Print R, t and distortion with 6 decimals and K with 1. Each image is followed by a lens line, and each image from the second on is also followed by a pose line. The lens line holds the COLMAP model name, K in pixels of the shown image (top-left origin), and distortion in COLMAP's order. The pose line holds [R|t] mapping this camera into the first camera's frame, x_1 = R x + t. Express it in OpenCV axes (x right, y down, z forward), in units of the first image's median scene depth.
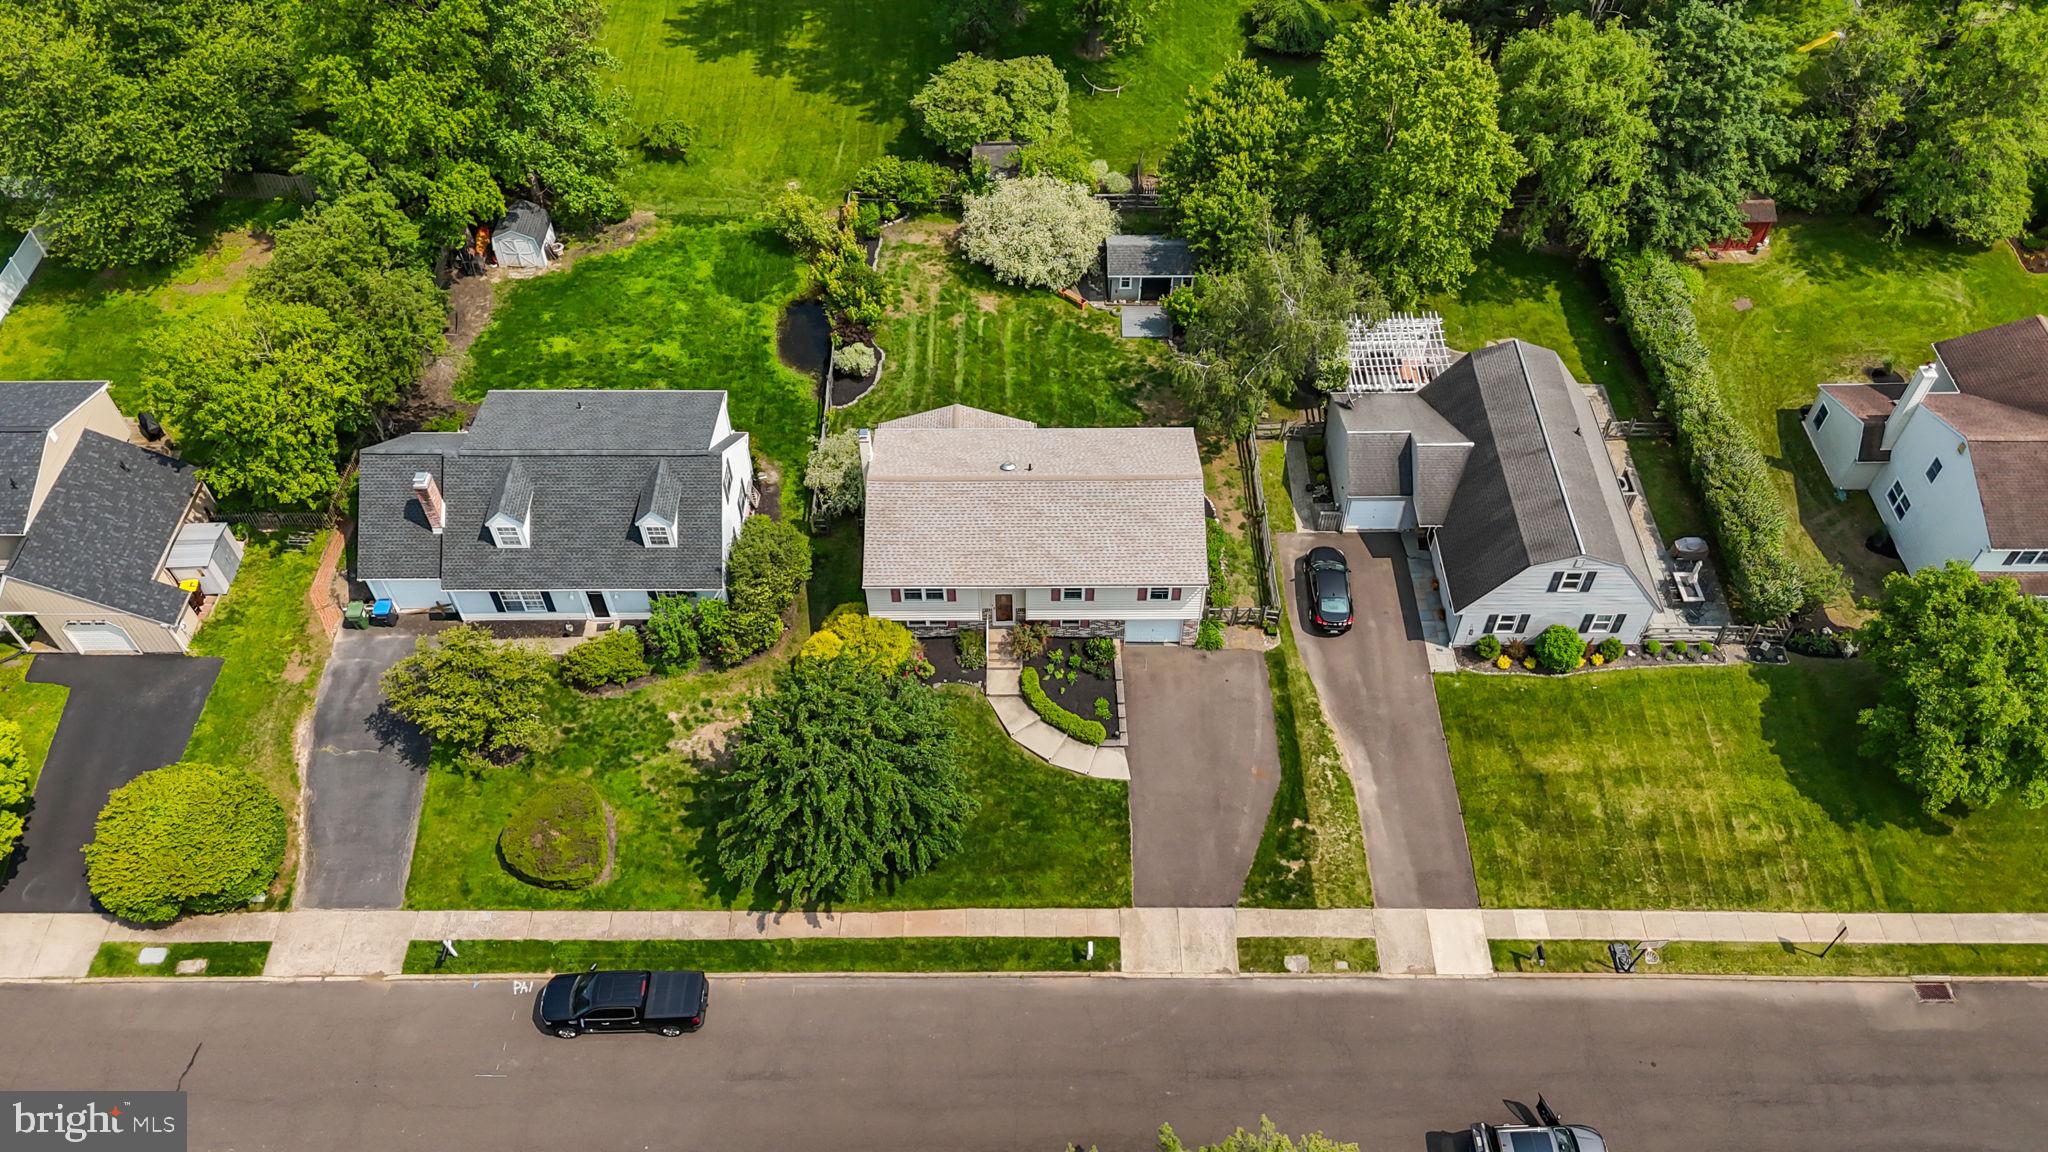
lens RADIAL K [[1558.7, 0, 1024.0], [0, 1558.7, 576.0], [0, 0, 1]] dist [0.043426, -0.009309]
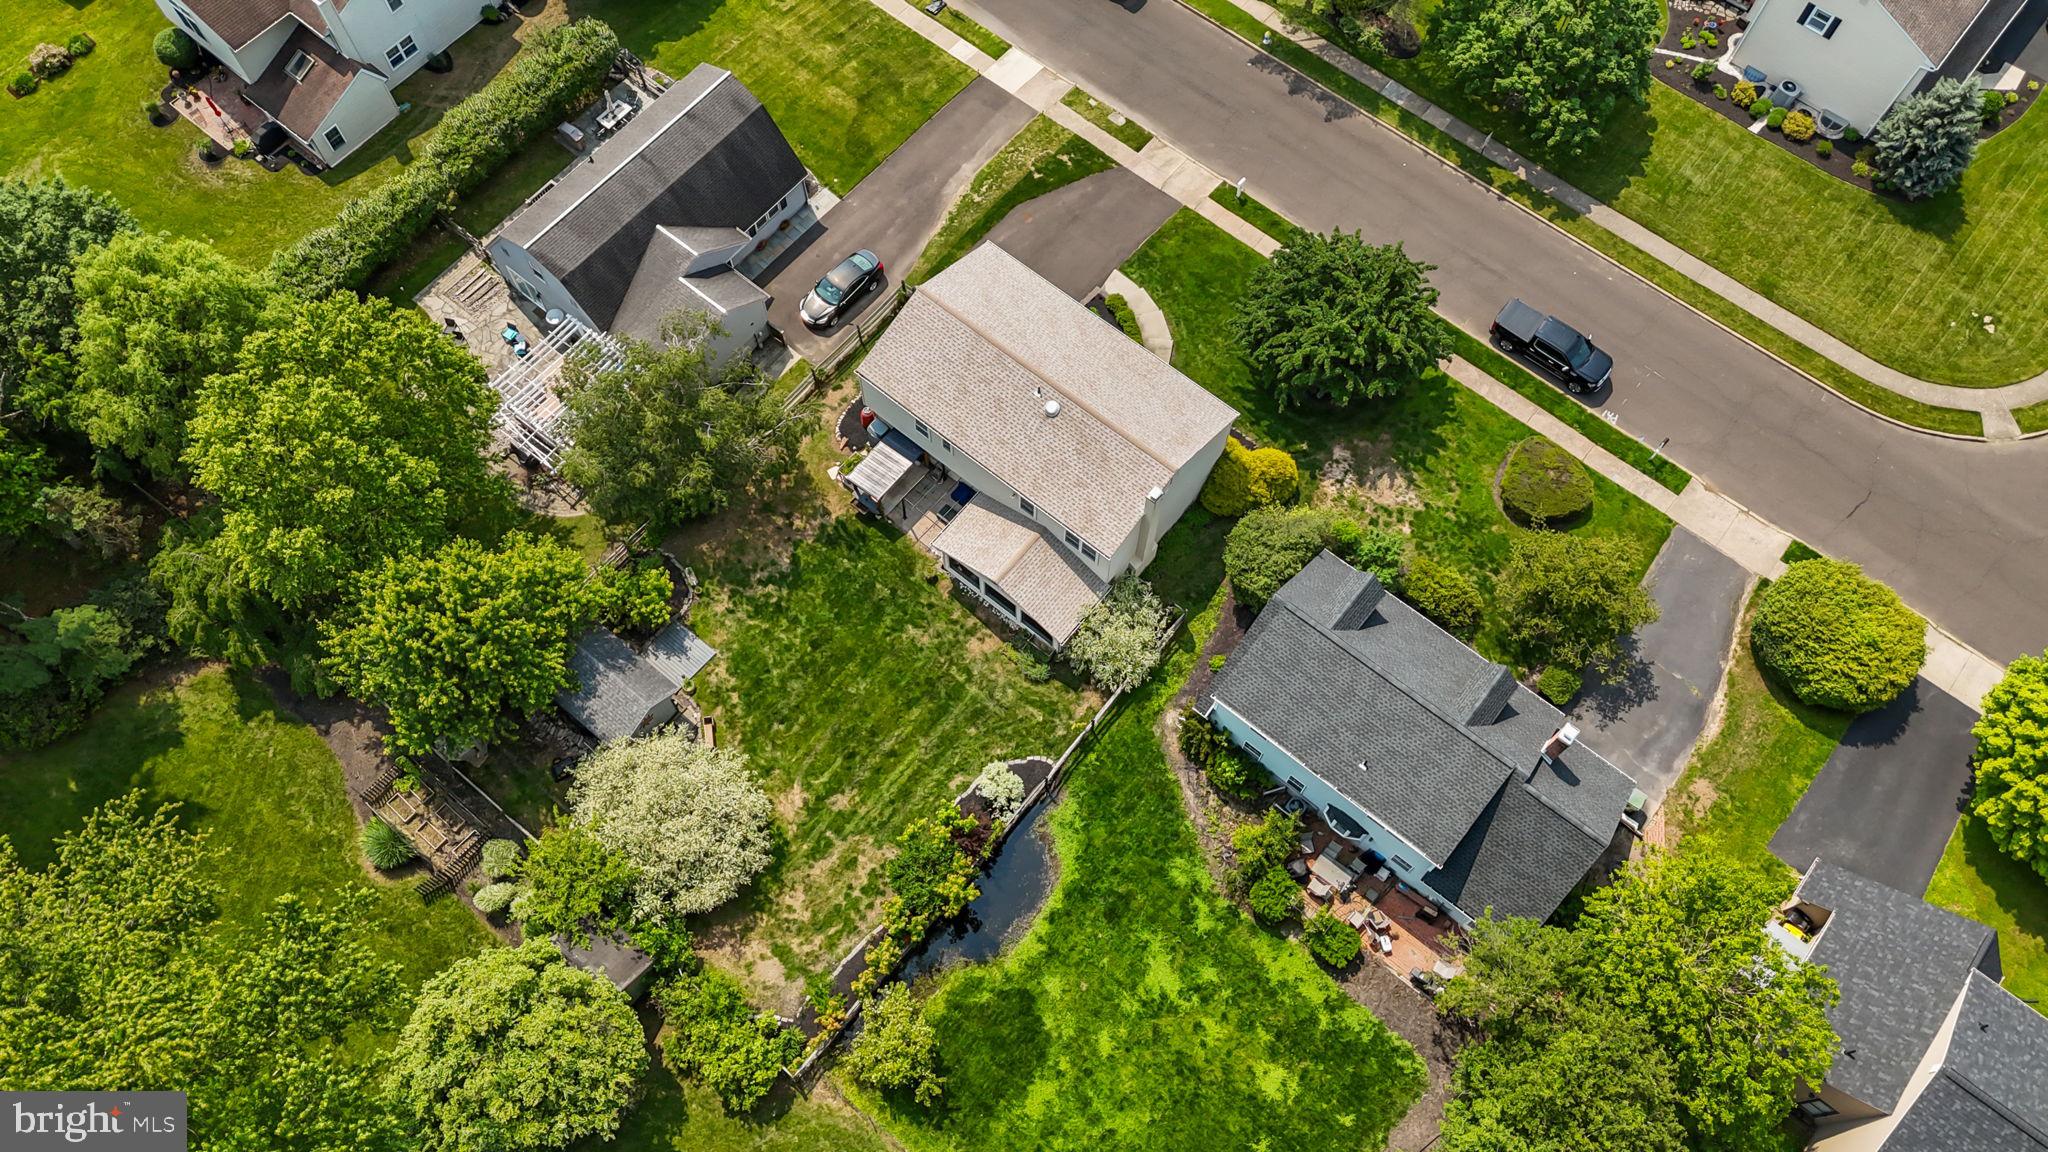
lens RADIAL K [[1558.7, 0, 1024.0], [0, 1558.7, 576.0], [0, 0, 1]] dist [0.043426, -0.009309]
pose [[-0.772072, -0.579655, 0.260587, -0.323630], [0.477699, -0.258860, 0.839520, -0.960816], [-0.419176, 0.772652, 0.476760, 0.626443]]
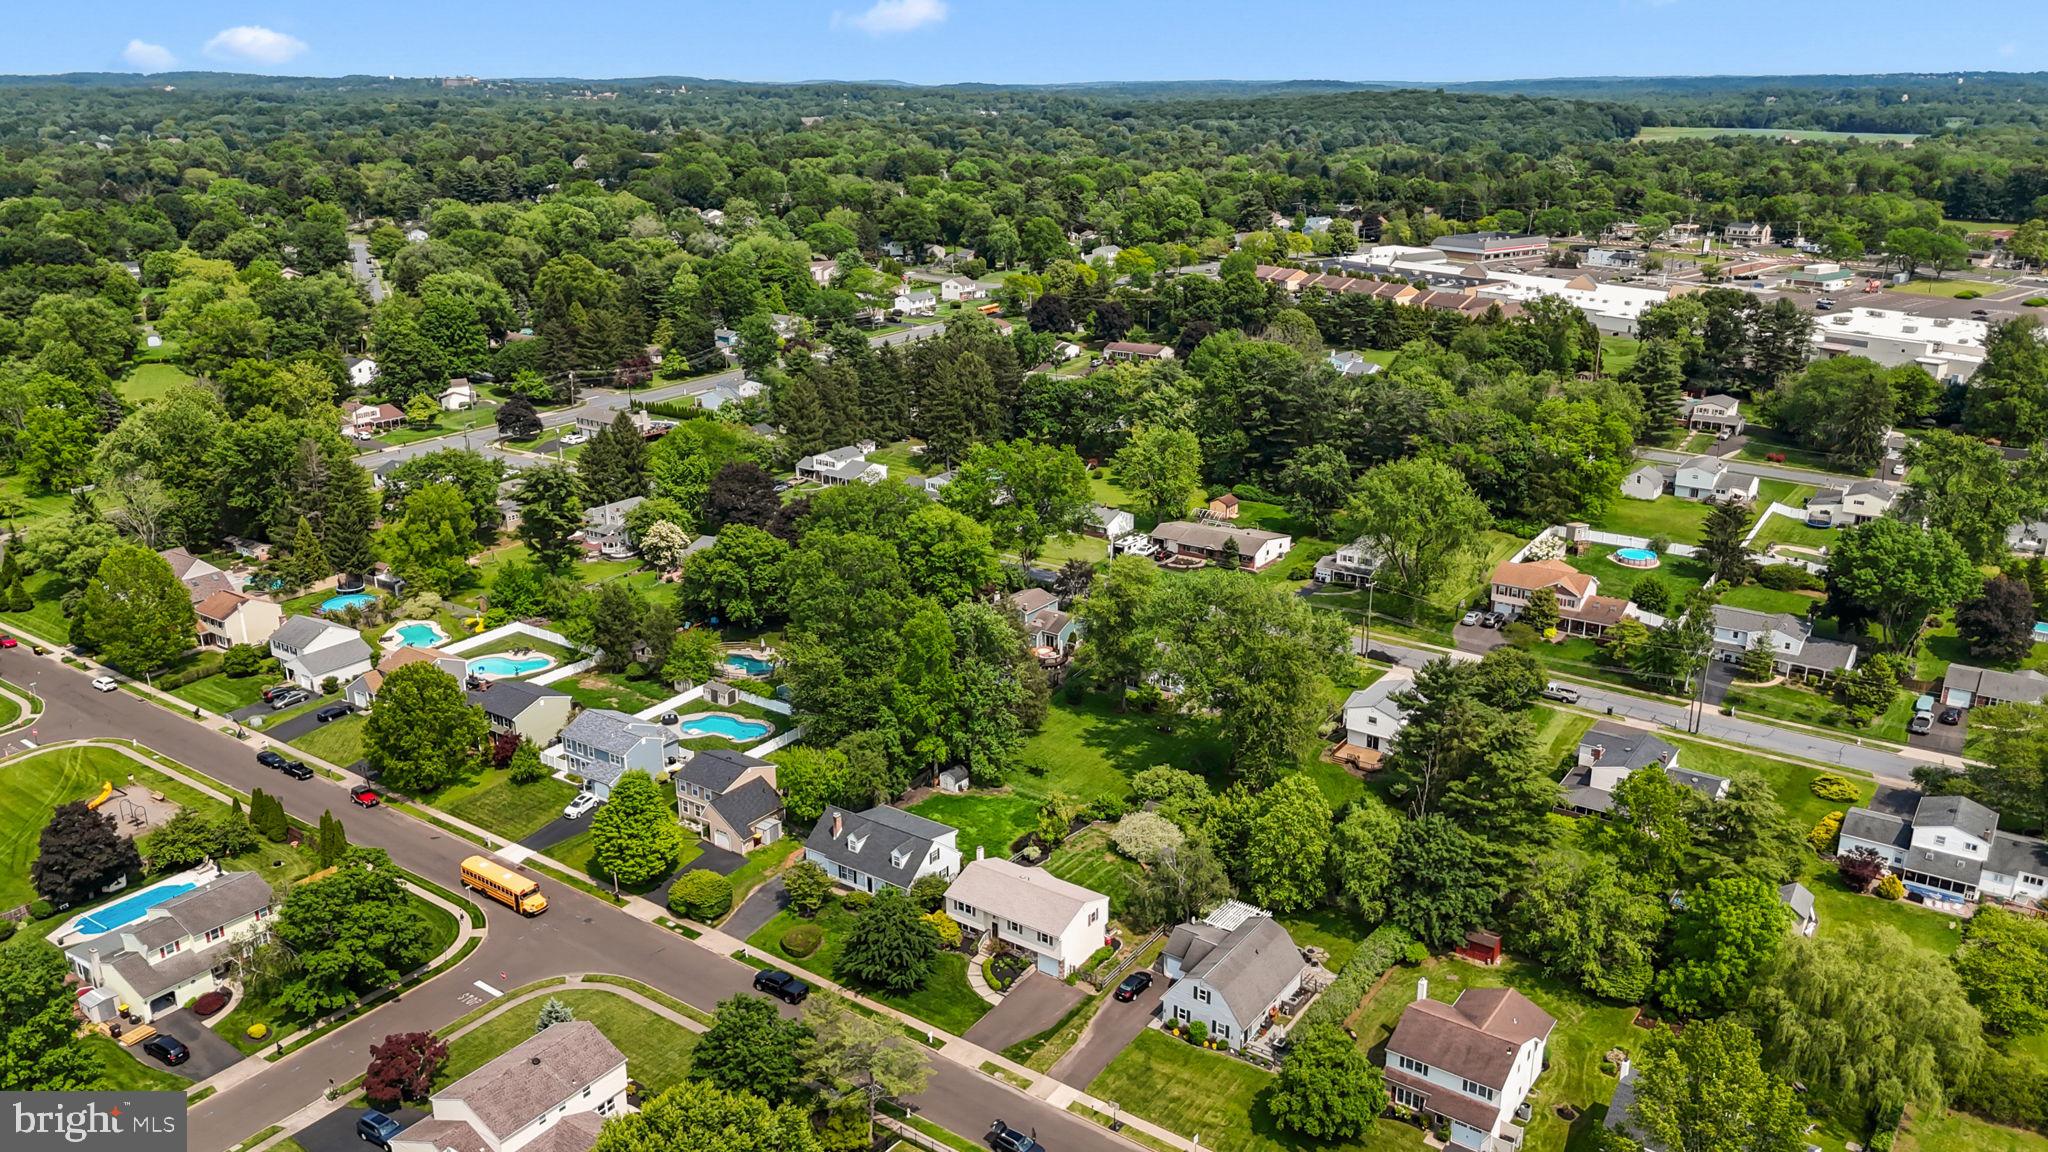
lens RADIAL K [[1558.7, 0, 1024.0], [0, 1558.7, 576.0], [0, 0, 1]] dist [0.043426, -0.009309]
pose [[0.814315, 0.186746, -0.549560, 1.243560], [-0.442146, 0.812987, -0.378891, 0.468212], [0.376029, 0.551523, 0.744597, -1.062809]]
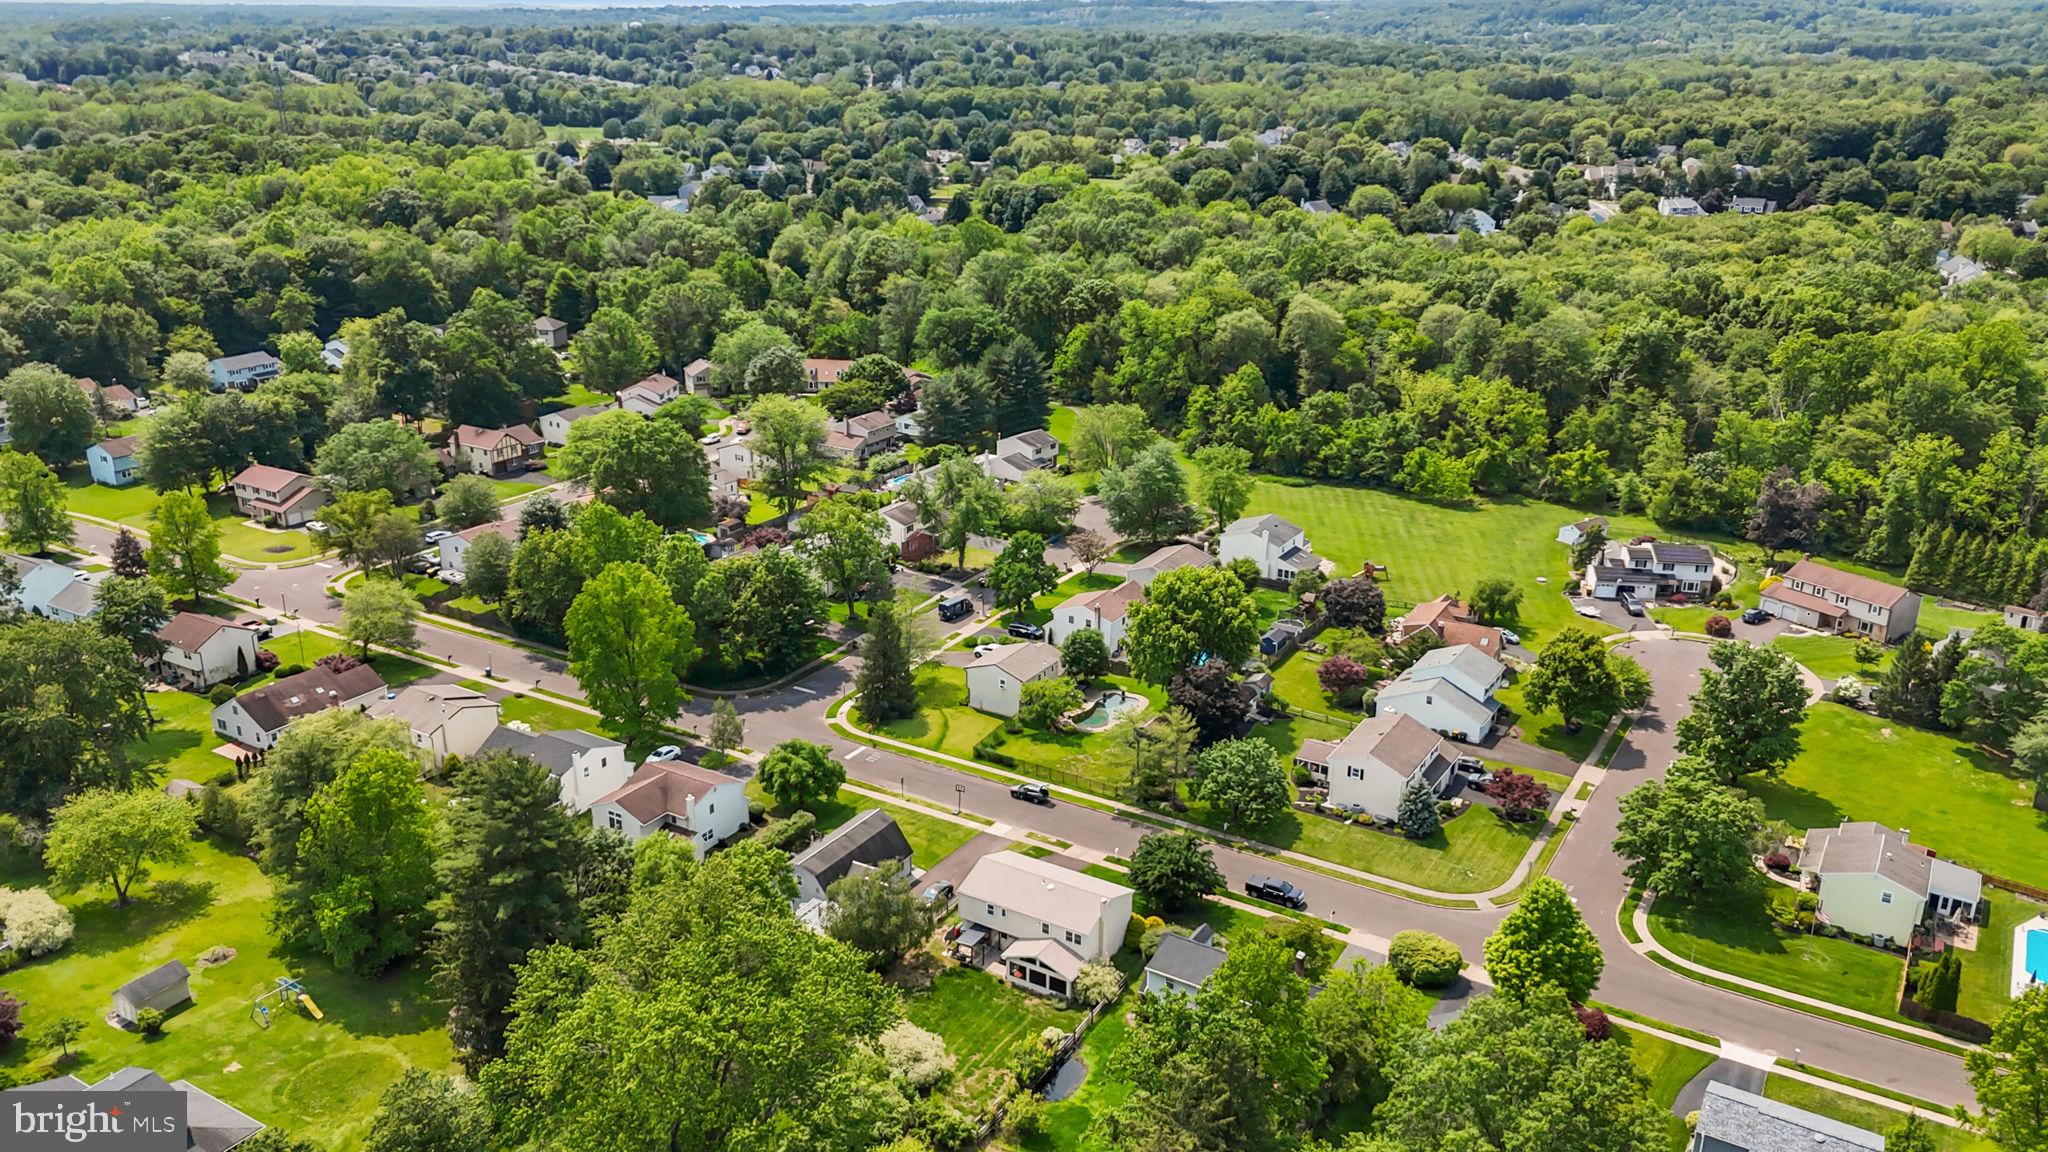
lens RADIAL K [[1558.7, 0, 1024.0], [0, 1558.7, 576.0], [0, 0, 1]] dist [0.043426, -0.009309]
pose [[-0.854286, -0.174992, 0.489462, -0.995541], [0.391508, 0.402799, 0.827330, -2.120206], [-0.341931, 0.898404, -0.275595, 1.247345]]
